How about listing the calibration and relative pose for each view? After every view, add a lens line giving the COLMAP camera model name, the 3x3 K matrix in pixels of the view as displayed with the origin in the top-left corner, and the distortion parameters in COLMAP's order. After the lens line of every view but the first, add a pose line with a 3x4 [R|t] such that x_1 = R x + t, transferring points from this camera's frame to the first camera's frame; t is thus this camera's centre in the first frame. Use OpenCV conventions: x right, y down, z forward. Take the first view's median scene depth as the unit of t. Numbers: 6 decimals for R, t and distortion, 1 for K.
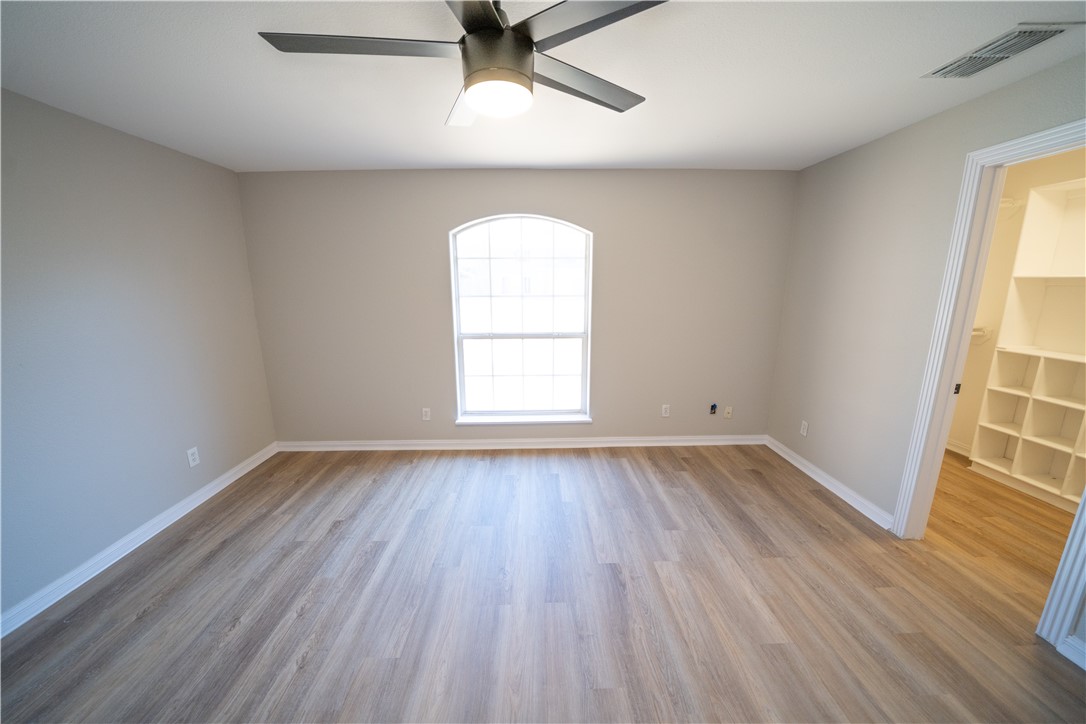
lens RADIAL K [[377.1, 0, 541.5], [0, 377.1, 357.8], [0, 0, 1]] dist [-0.025753, 0.002361]
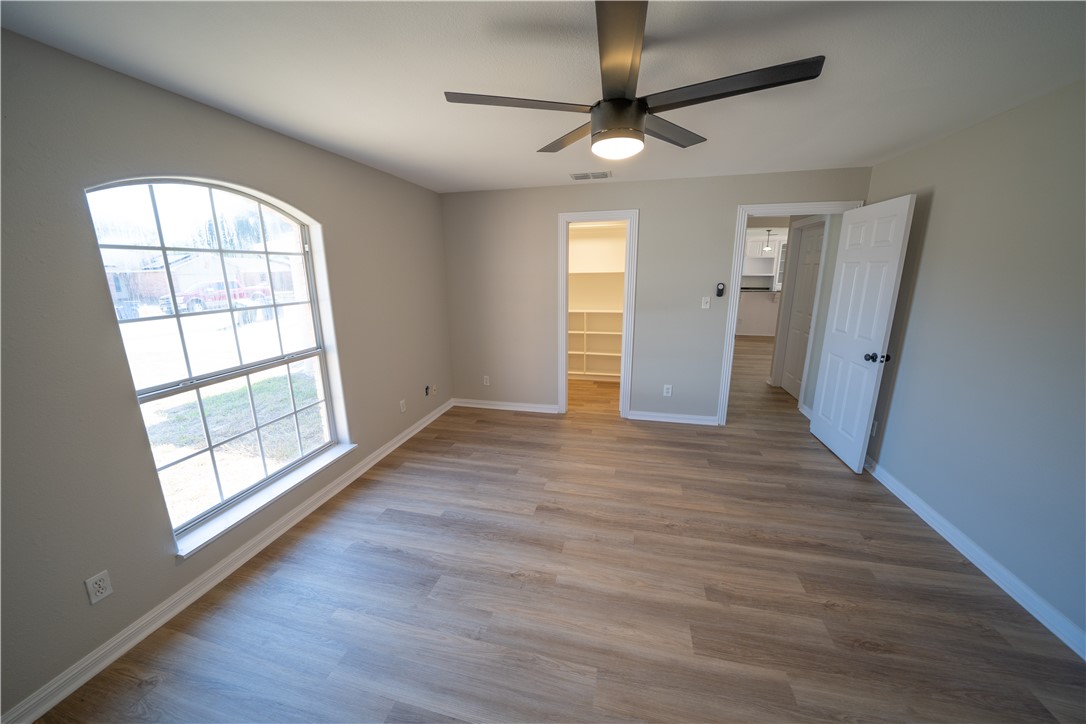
lens RADIAL K [[377.1, 0, 540.4], [0, 377.1, 359.2], [0, 0, 1]] dist [-0.025753, 0.002361]
pose [[0.258544, -0.218812, 0.940891, -0.608271], [0.200446, 0.964961, 0.169330, -0.097403], [-0.944974, 0.144819, 0.293345, 0.377865]]
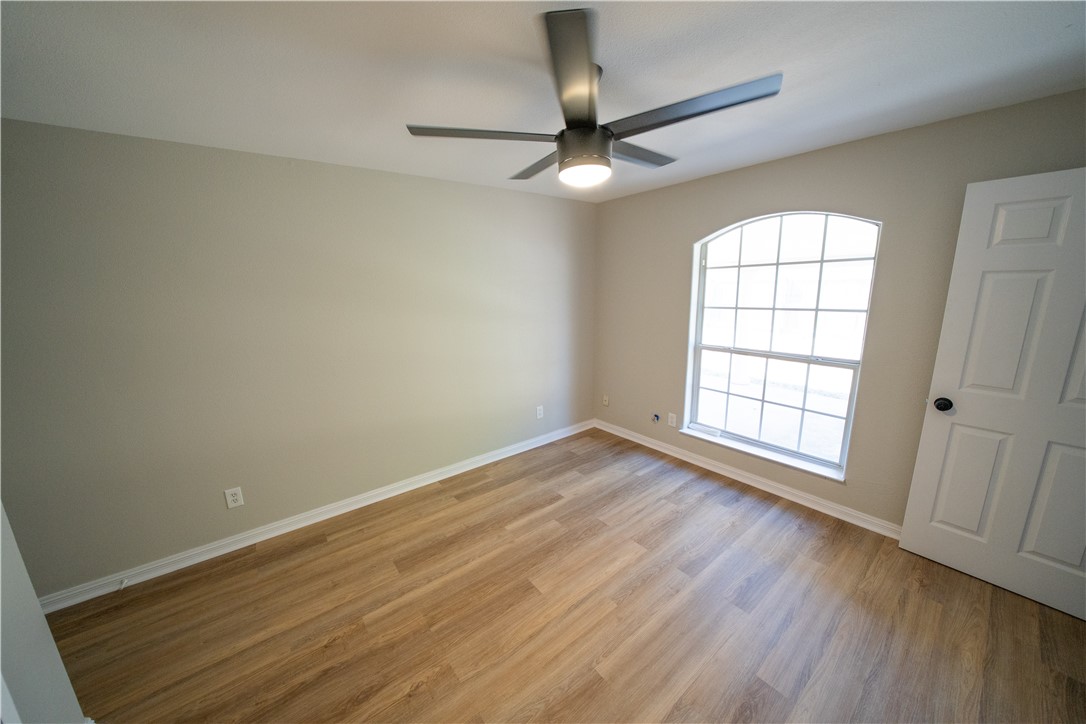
lens RADIAL K [[377.1, 0, 540.8], [0, 377.1, 361.7], [0, 0, 1]] dist [-0.025753, 0.002361]
pose [[0.600415, 0.149058, -0.785674, 0.359643], [-0.138640, 0.987000, 0.081305, -0.046892], [0.787579, 0.060109, 0.613275, 0.090263]]
